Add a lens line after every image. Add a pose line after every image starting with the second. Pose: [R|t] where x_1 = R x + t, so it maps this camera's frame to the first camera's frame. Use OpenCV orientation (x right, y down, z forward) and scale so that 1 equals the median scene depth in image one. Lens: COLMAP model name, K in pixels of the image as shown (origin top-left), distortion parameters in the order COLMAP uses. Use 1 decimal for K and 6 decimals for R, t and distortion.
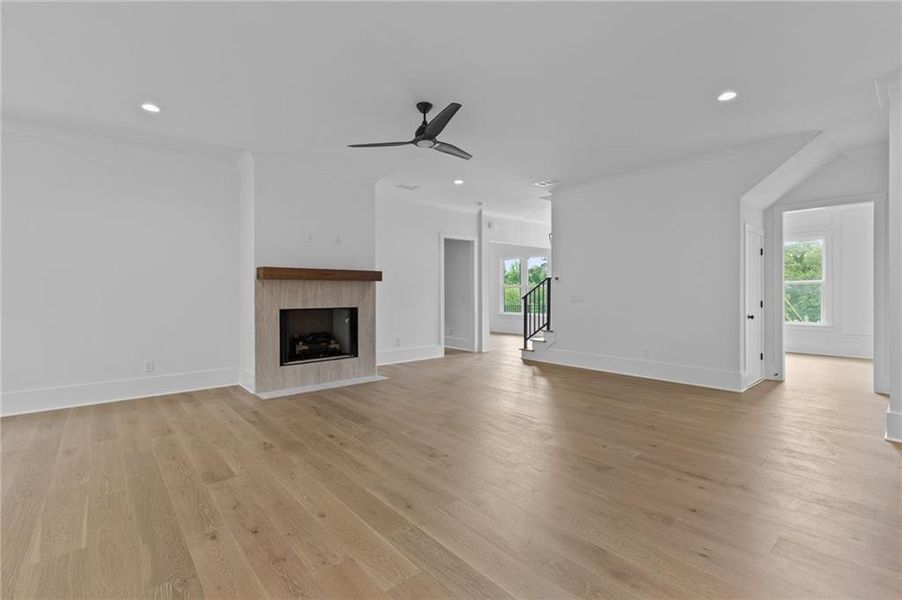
lens RADIAL K [[403.5, 0, 452.2], [0, 403.5, 290.7], [0, 0, 1]] dist [0.002432, 0.000087]
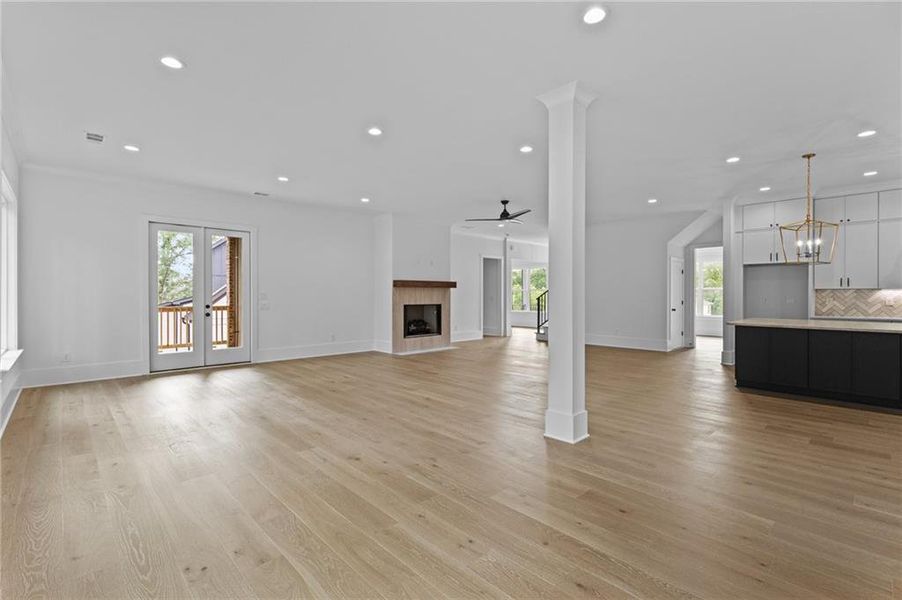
lens RADIAL K [[406.1, 0, 452.3], [0, 406.1, 298.8], [0, 0, 1]] dist [0.003782, 0.000315]
pose [[0.999089, 0.003259, 0.042555, -0.261769], [-0.003885, 0.999885, 0.014644, -0.003944], [-0.042502, -0.014796, 0.998987, -0.635789]]
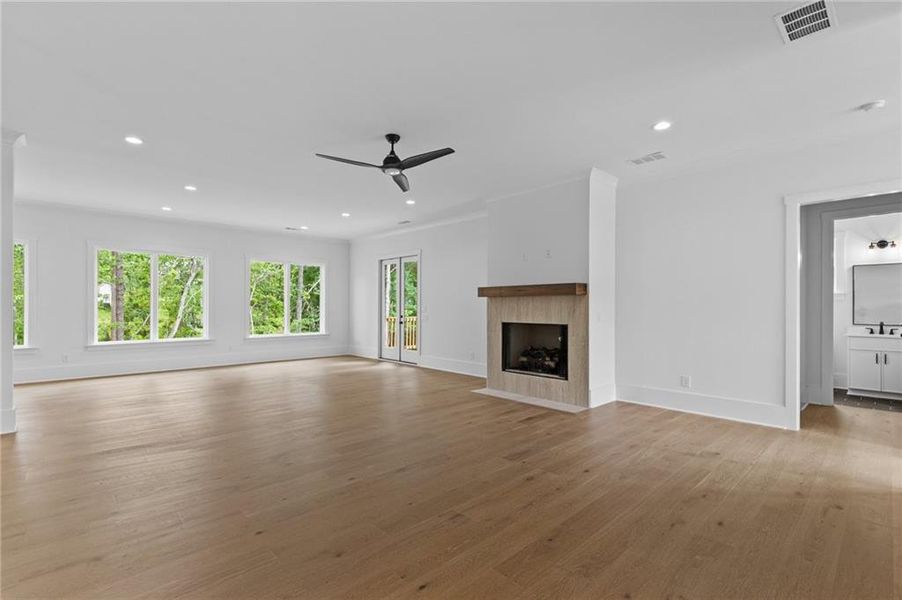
lens RADIAL K [[406.1, 0, 452.3], [0, 406.1, 298.8], [0, 0, 1]] dist [0.003782, 0.000315]
pose [[0.048584, -0.019975, -0.998619, 0.660077], [0.000705, 0.999800, -0.019964, 0.001683], [0.998819, 0.000266, 0.048589, 0.709022]]
